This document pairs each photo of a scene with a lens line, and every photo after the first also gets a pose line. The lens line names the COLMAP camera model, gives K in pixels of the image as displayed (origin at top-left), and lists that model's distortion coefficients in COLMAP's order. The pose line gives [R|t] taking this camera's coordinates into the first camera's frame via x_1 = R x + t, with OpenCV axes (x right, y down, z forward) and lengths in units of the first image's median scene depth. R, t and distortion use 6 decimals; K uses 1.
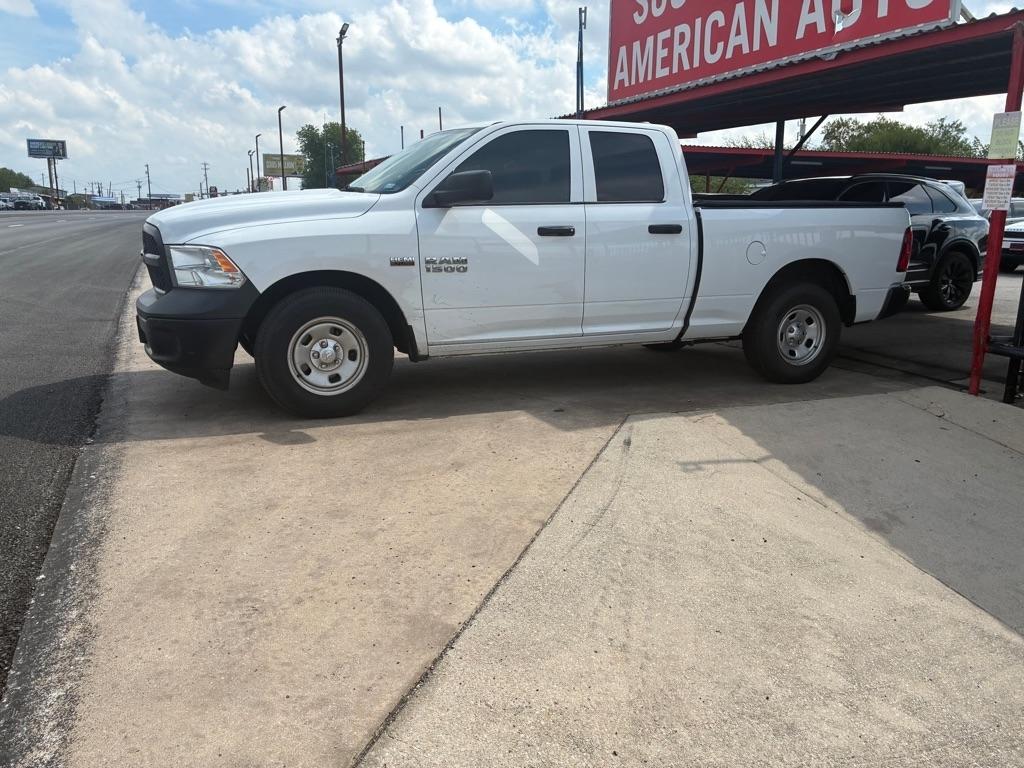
lens RADIAL K [[727.8, 0, 484.5], [0, 727.8, 333.7], [0, 0, 1]] dist [0.045264, -0.048898]
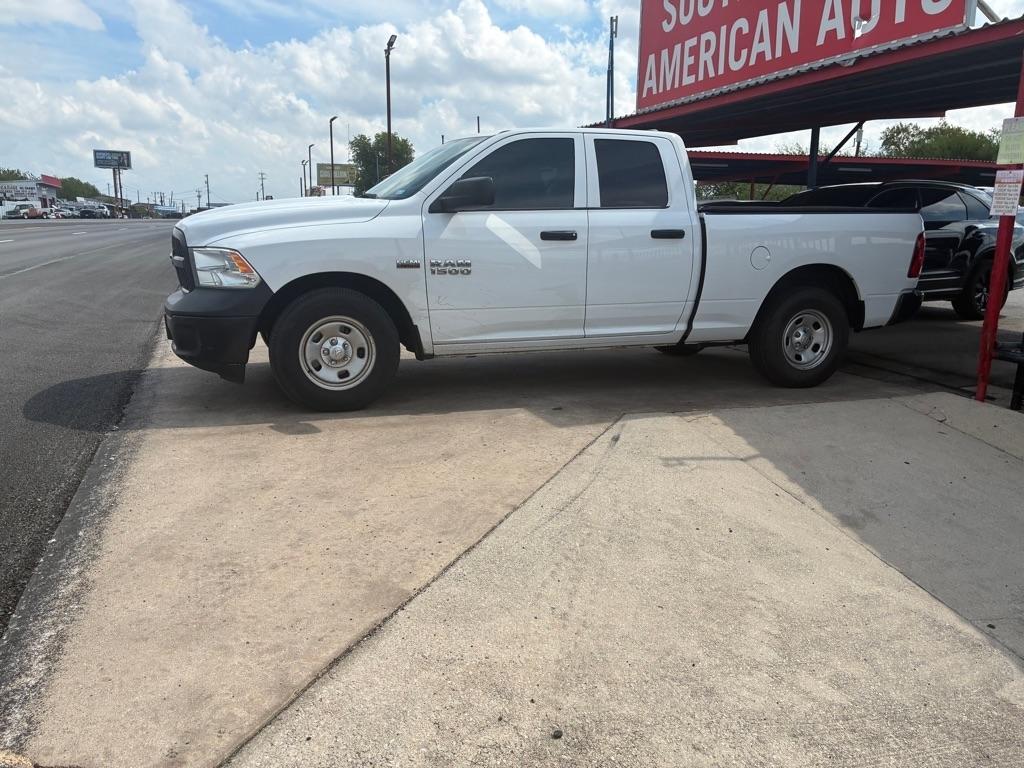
lens RADIAL K [[725.9, 0, 490.8], [0, 725.9, 349.3], [0, 0, 1]] dist [0.042930, -0.043832]
pose [[0.998243, 0.011208, -0.058183, 0.070059], [-0.010649, 0.999894, 0.009899, 0.012186], [0.058288, -0.009262, 0.998257, -0.040605]]
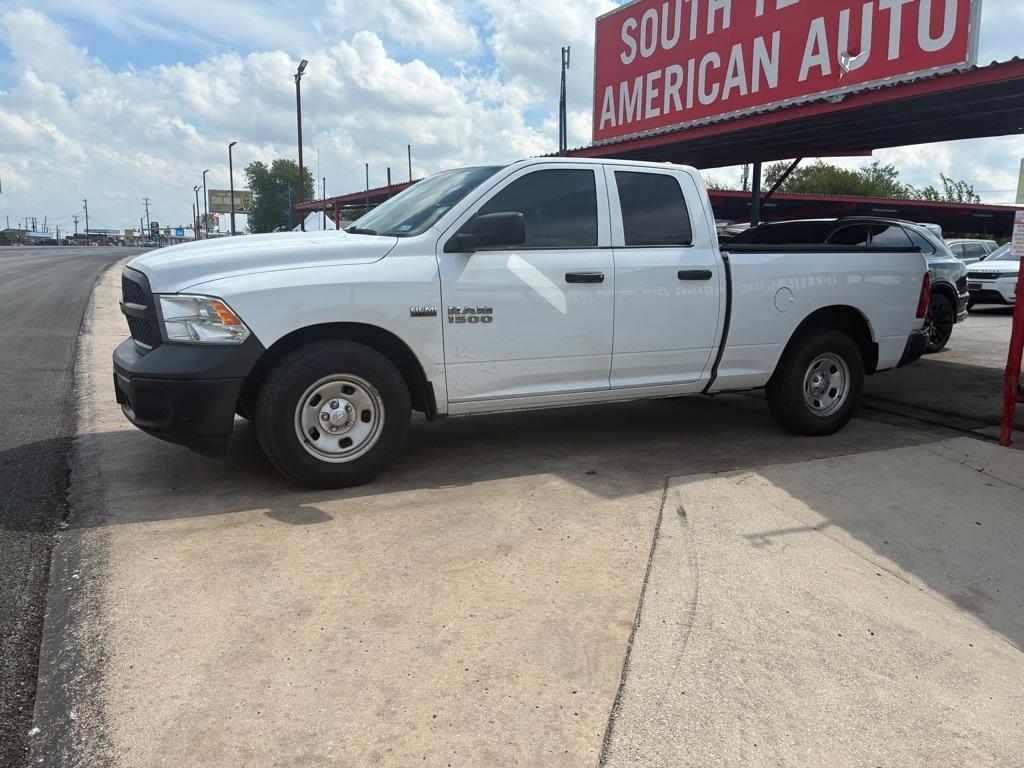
lens RADIAL K [[725.9, 0, 490.8], [0, 725.9, 349.3], [0, 0, 1]] dist [0.042930, -0.043832]
pose [[0.997138, -0.006126, 0.075359, -0.098298], [0.008337, 0.999543, -0.029069, -0.026244], [-0.075146, 0.029614, 0.996733, 0.101436]]
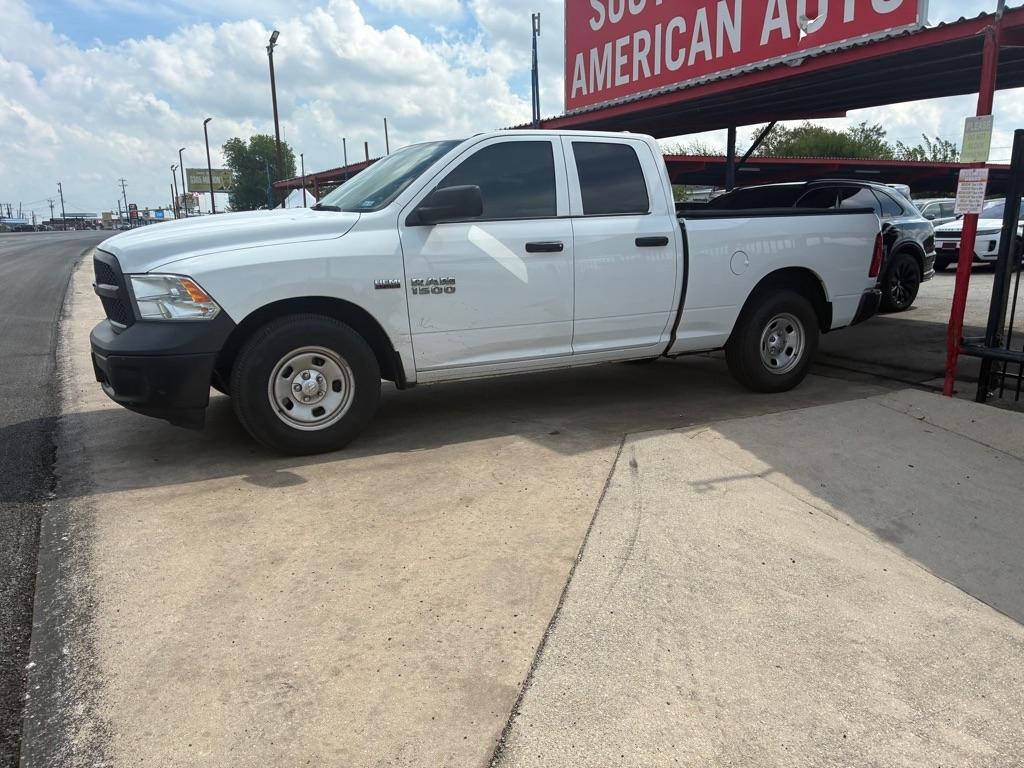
lens RADIAL K [[729.3, 0, 497.1], [0, 729.3, 369.3], [0, 0, 1]] dist [0.039734, -0.036771]
pose [[0.994705, -0.042845, 0.093417, -0.065290], [0.039904, 0.998655, 0.033118, -0.015591], [-0.094710, -0.029215, 0.995076, 0.048228]]
